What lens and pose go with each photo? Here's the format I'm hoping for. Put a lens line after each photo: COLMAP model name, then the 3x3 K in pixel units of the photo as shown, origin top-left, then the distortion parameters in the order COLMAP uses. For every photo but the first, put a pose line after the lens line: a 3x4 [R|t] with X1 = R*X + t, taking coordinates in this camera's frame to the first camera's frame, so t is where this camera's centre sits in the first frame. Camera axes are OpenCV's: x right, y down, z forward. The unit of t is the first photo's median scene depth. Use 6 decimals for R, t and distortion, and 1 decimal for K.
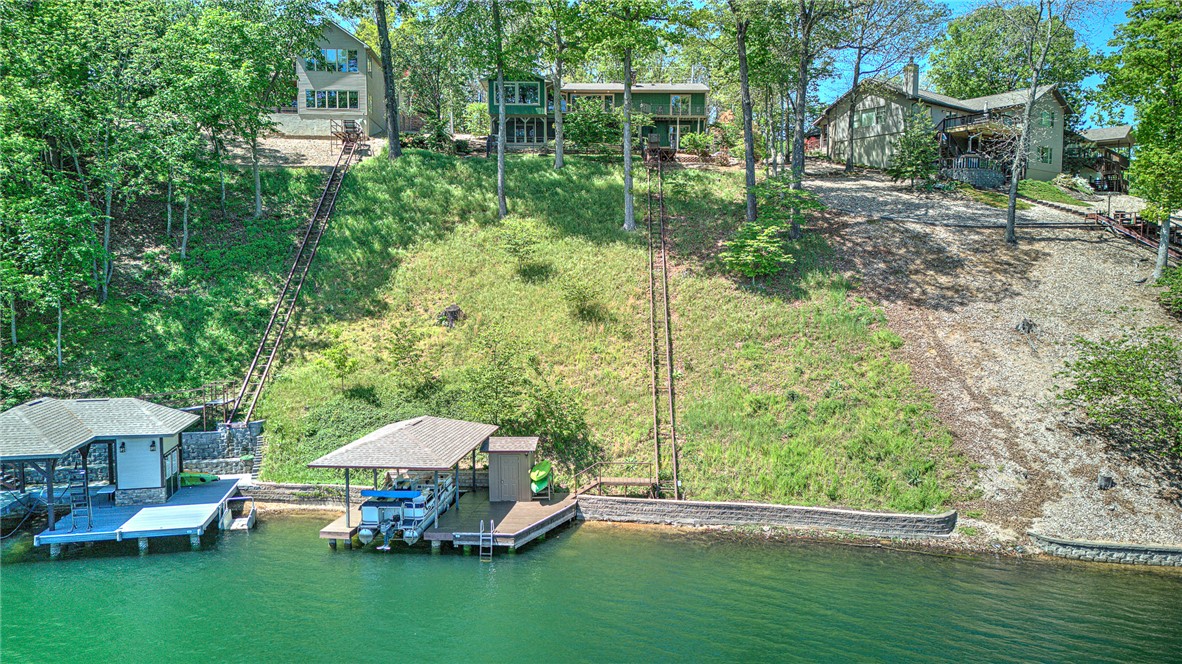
lens RADIAL K [[845.6, 0, 591.0], [0, 845.6, 332.0], [0, 0, 1]] dist [0.150670, -0.174347]
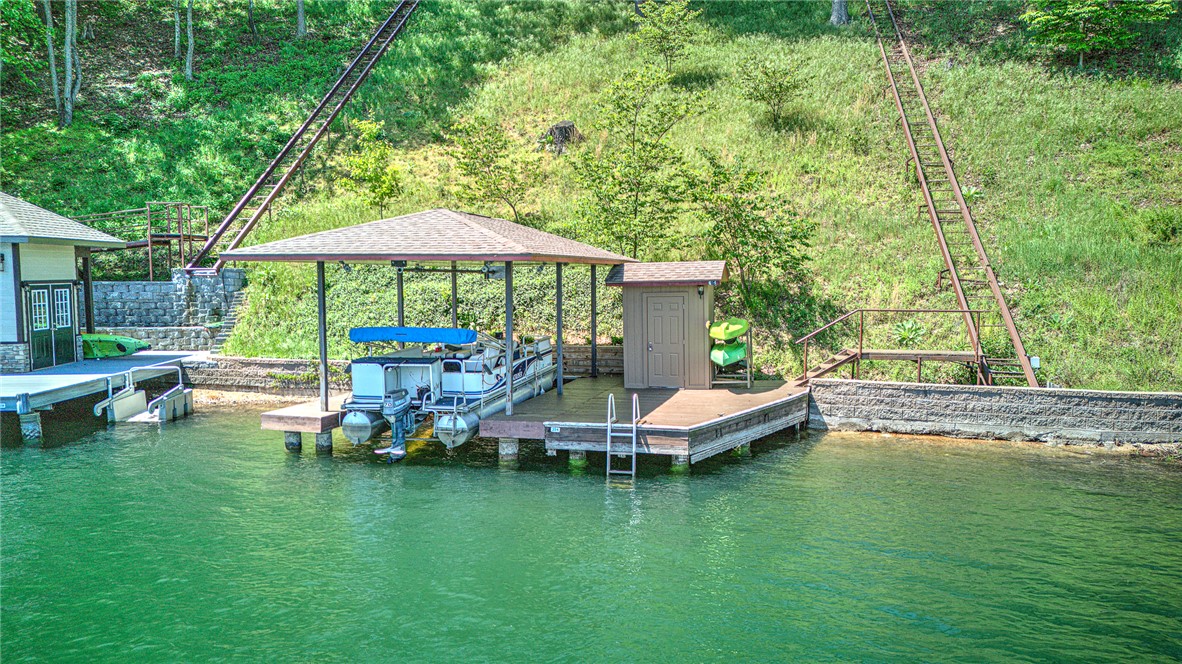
lens RADIAL K [[845.6, 0, 591.0], [0, 845.6, 332.0], [0, 0, 1]] dist [0.150670, -0.174347]
pose [[0.989429, 0.006117, -0.144890, -0.059779], [-0.005577, 0.999976, 0.004131, 0.145738], [0.144911, -0.003279, 0.989439, 0.452292]]
